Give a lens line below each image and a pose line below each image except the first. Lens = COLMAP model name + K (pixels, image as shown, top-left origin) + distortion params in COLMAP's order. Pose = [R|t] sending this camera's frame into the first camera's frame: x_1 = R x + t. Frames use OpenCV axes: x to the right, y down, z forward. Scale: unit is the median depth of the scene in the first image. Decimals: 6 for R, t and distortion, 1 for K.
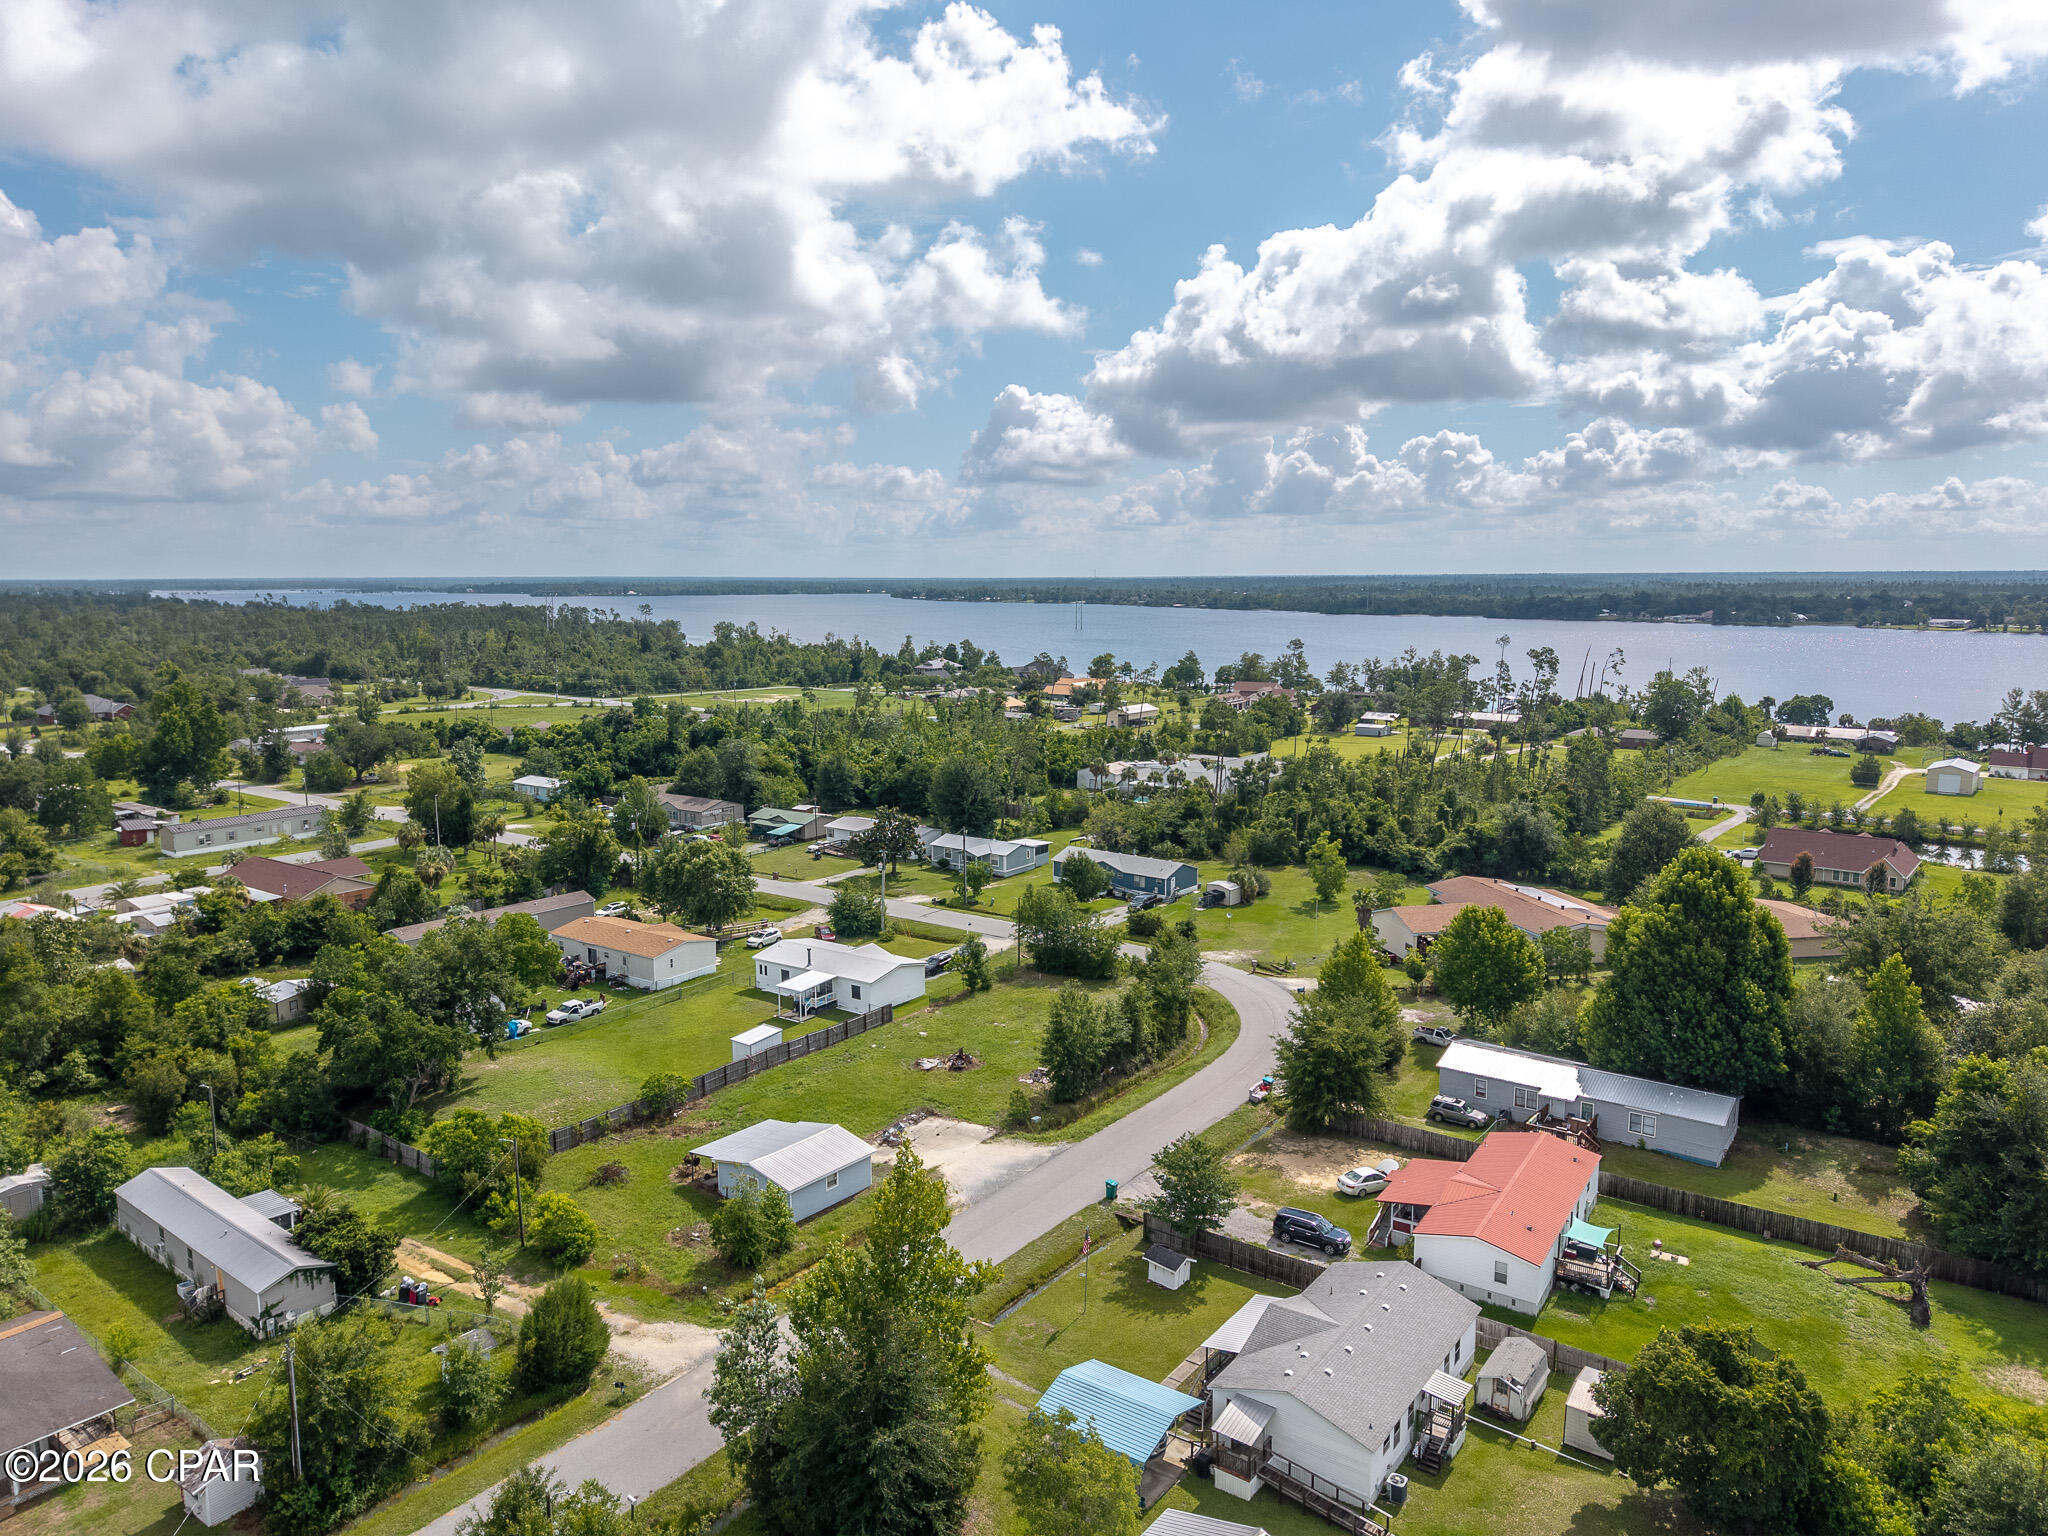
lens RADIAL K [[1368.9, 0, 1024.0], [0, 1368.9, 768.0], [0, 0, 1]] dist [-0.000239, -0.002561]
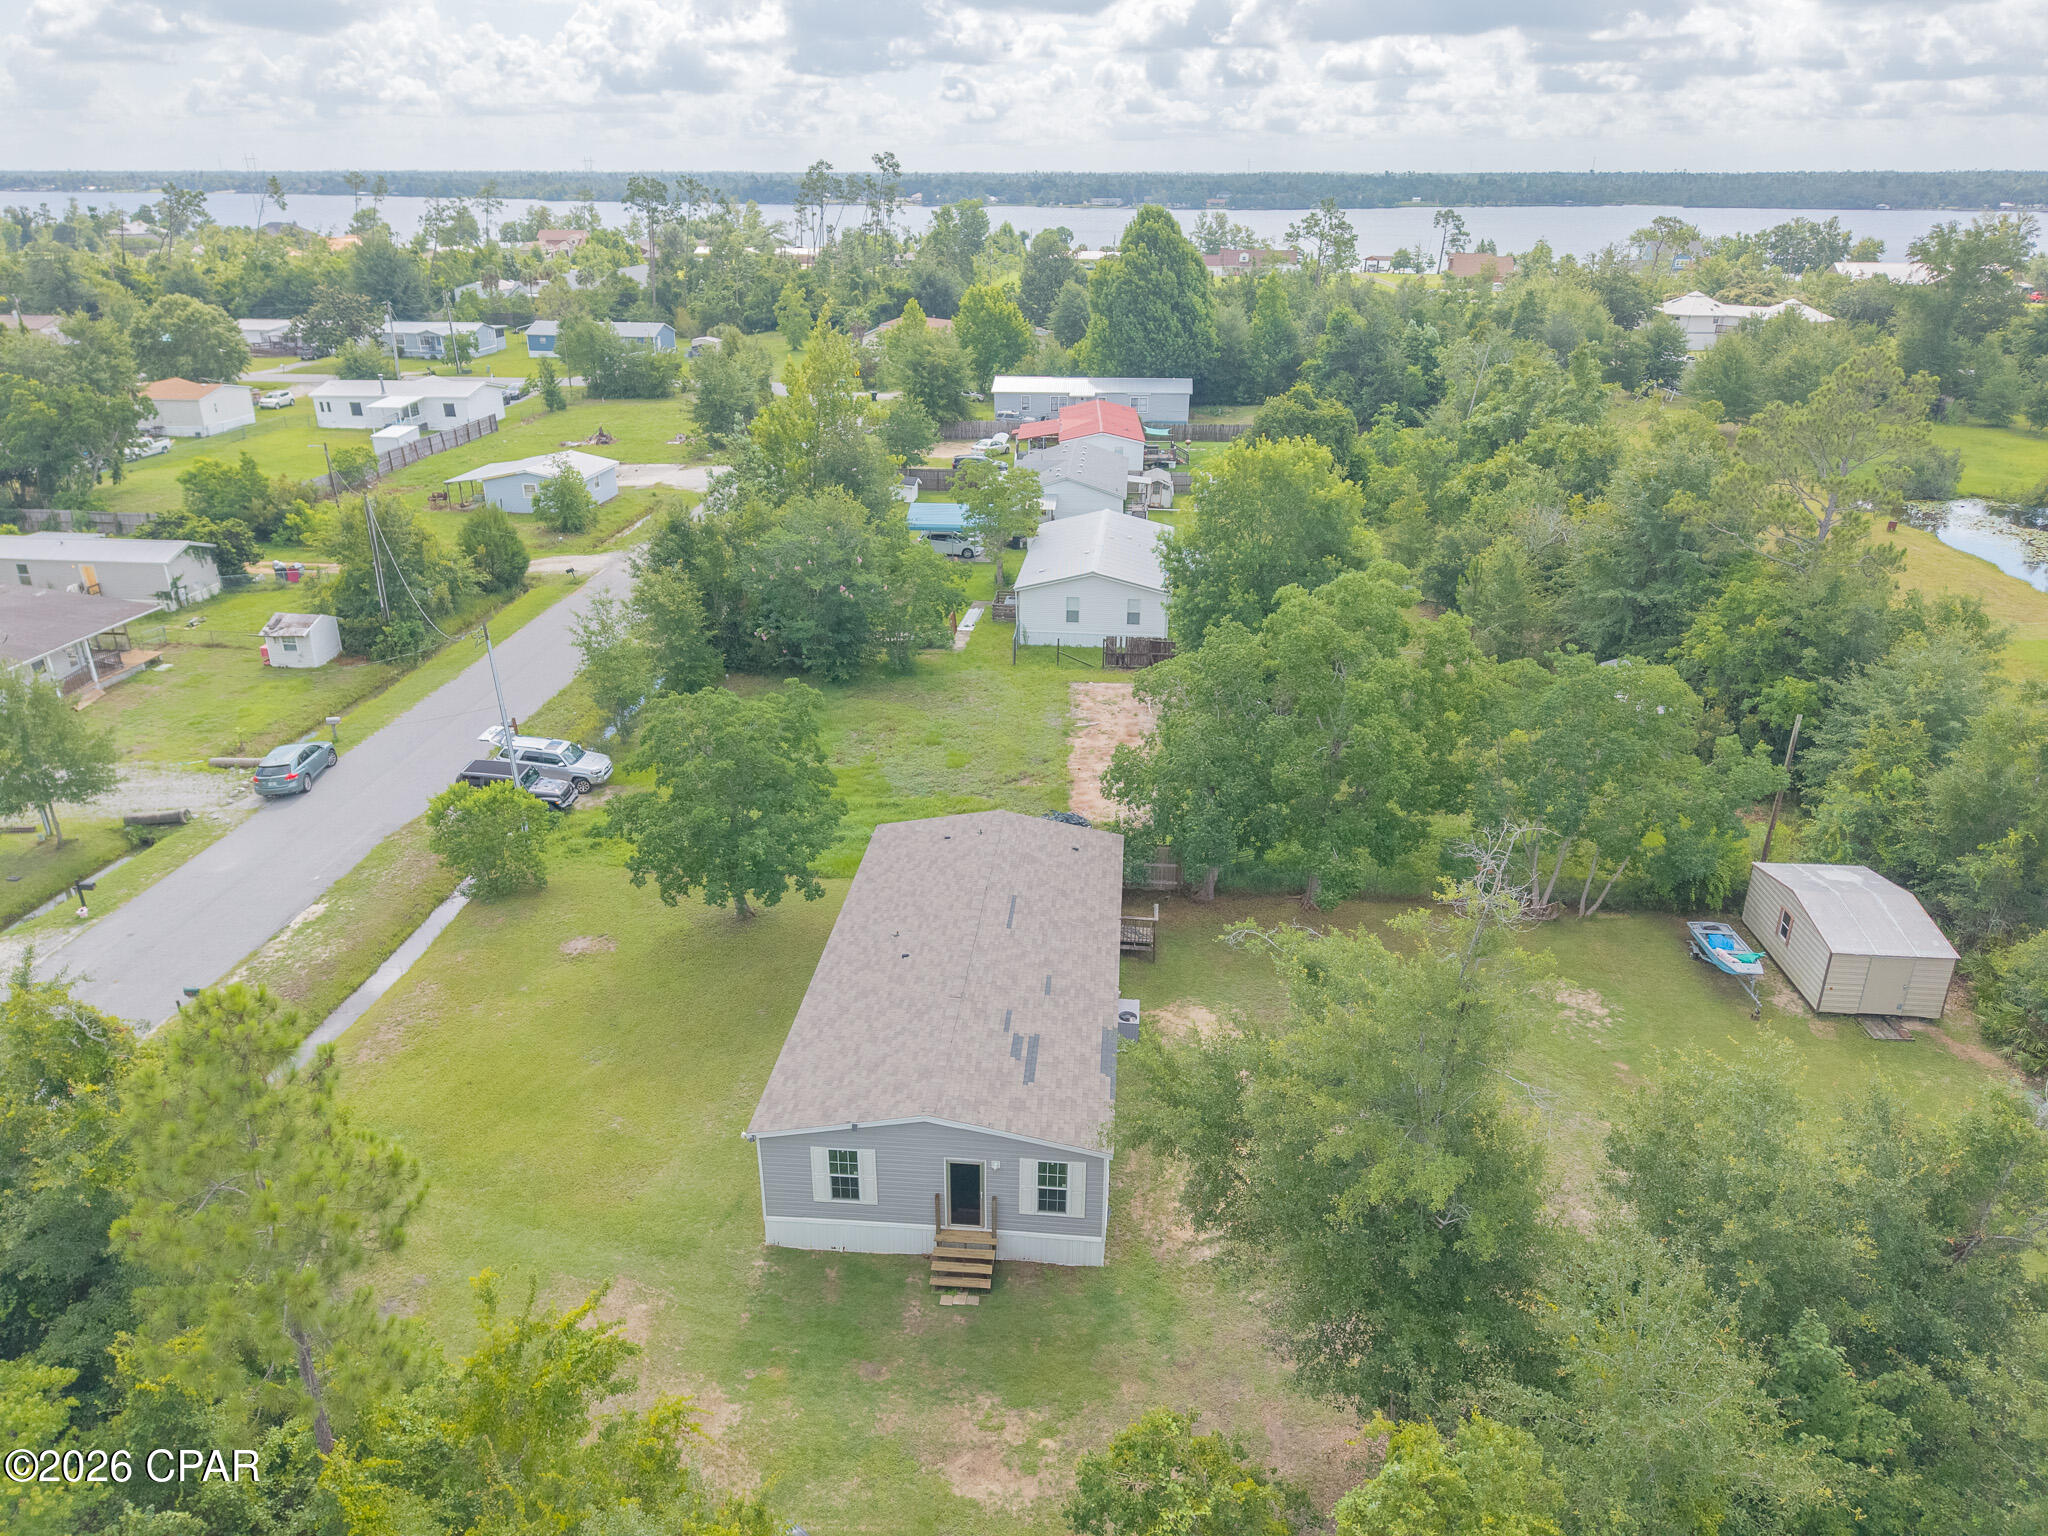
lens RADIAL K [[1410.8, 0, 1024.0], [0, 1410.8, 768.0], [0, 0, 1]] dist [-0.002358, 0.000582]
pose [[0.842407, -0.203003, 0.499139, -0.428178], [0.077407, 0.962302, 0.260734, 0.227156], [-0.533253, -0.181007, 0.826364, -0.188075]]
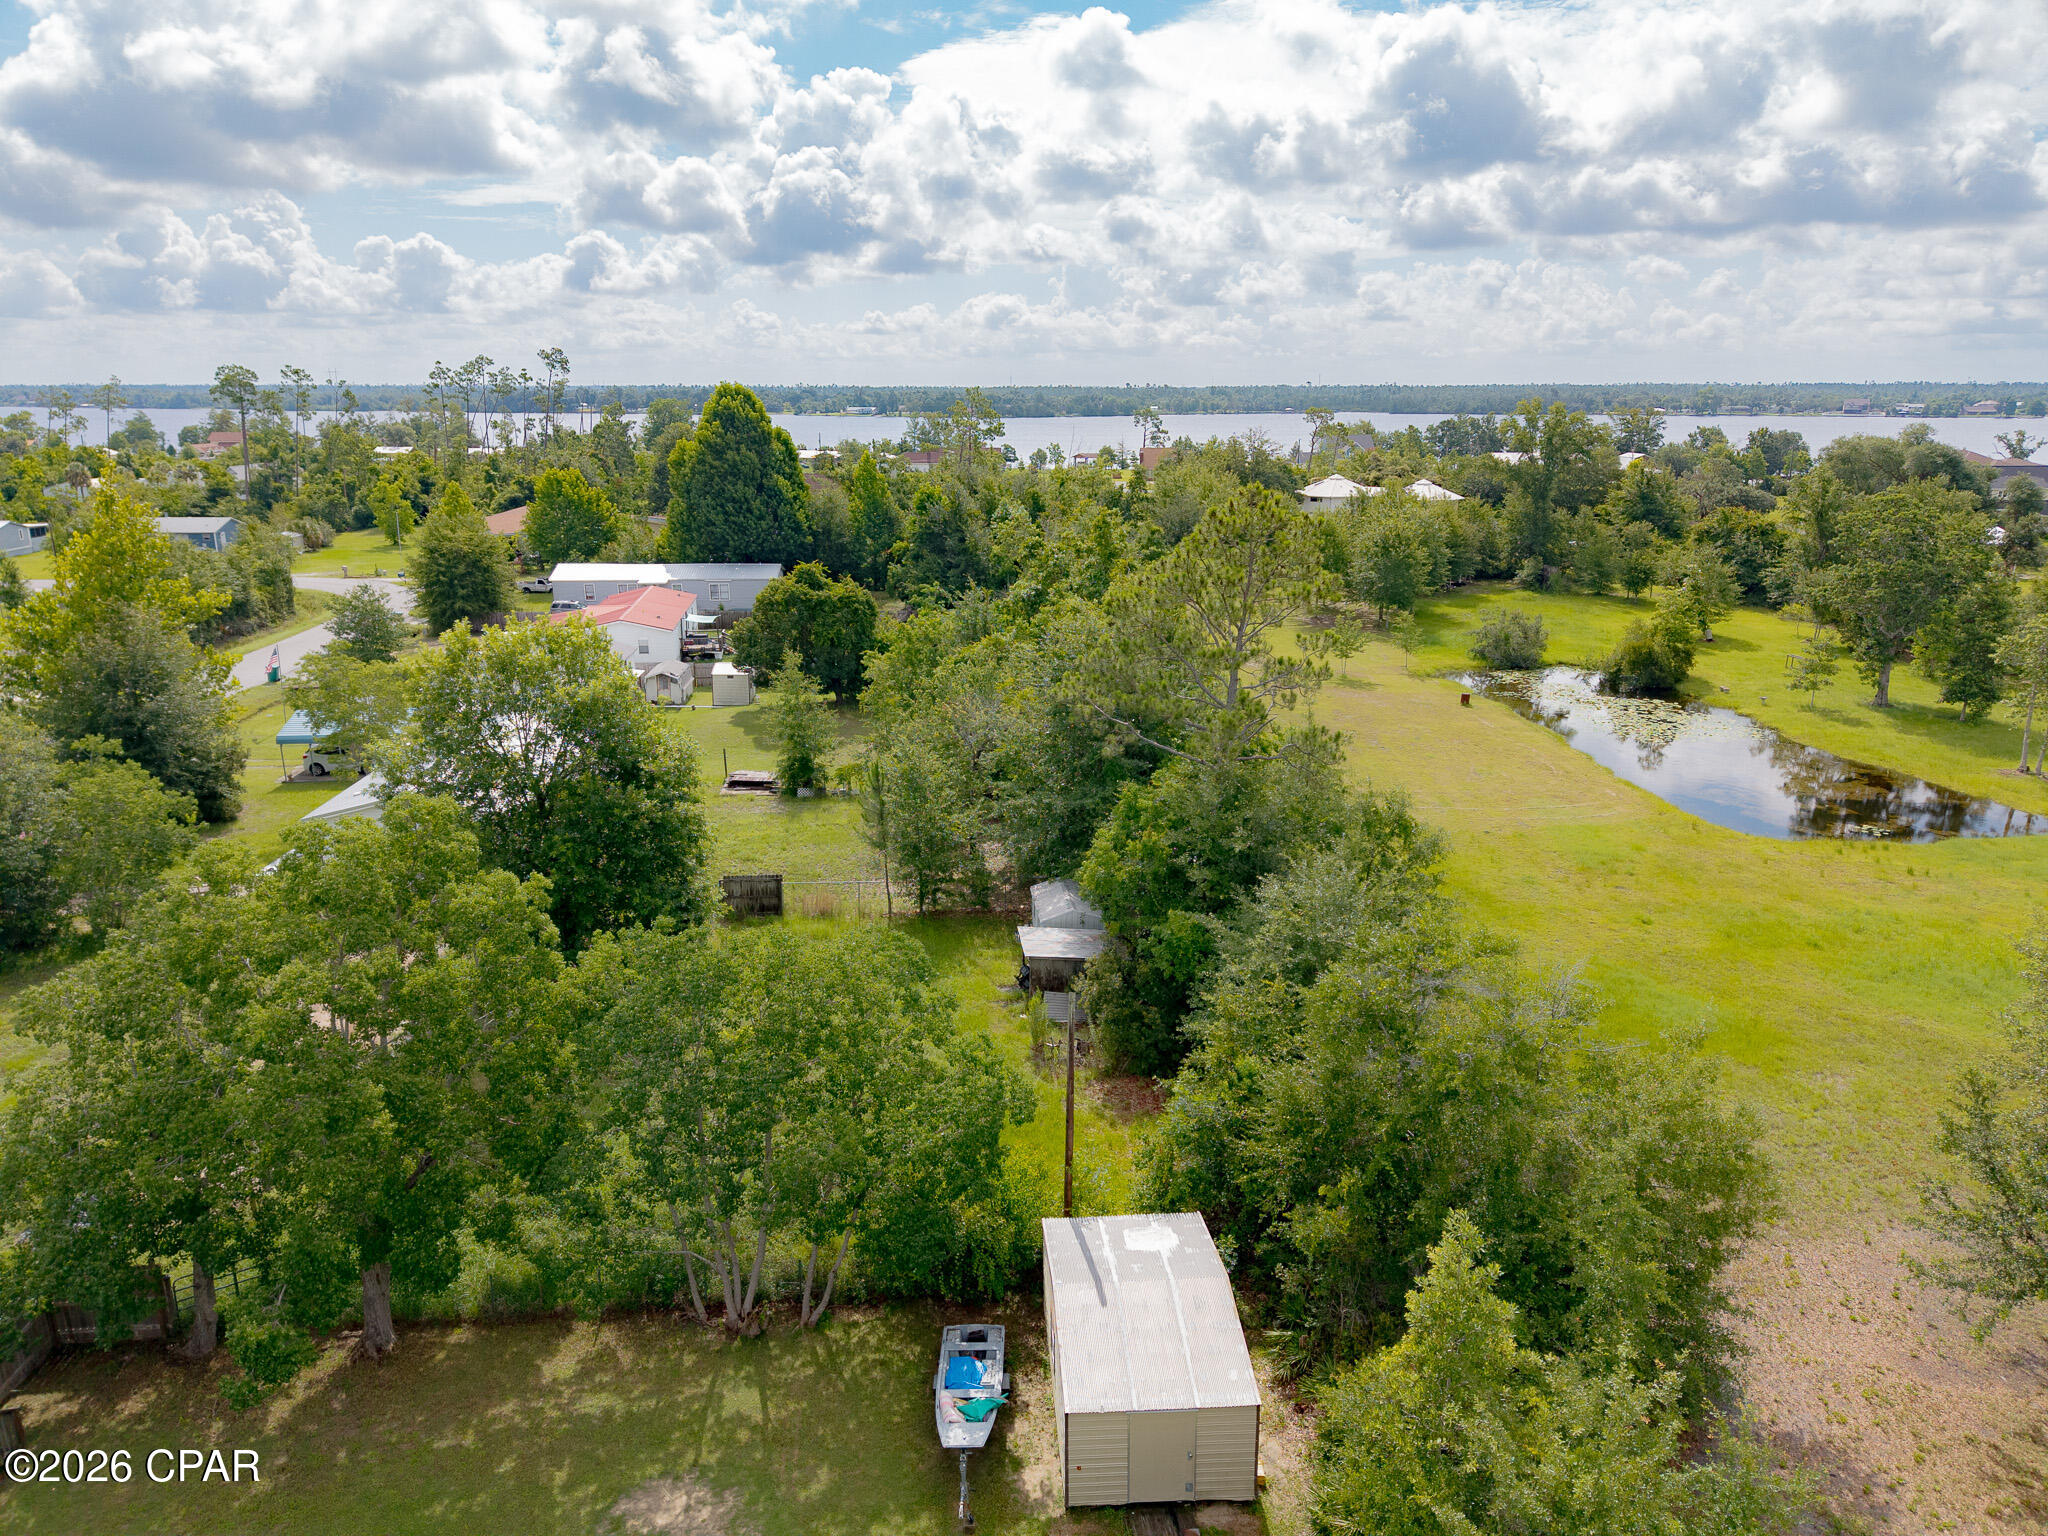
lens RADIAL K [[1368.9, 0, 1024.0], [0, 1368.9, 768.0], [0, 0, 1]] dist [-0.000239, -0.002561]
pose [[0.757964, -0.166537, 0.630679, -0.158117], [0.096231, 0.984829, 0.144402, 0.258813], [-0.645159, -0.048761, 0.762490, -0.155767]]
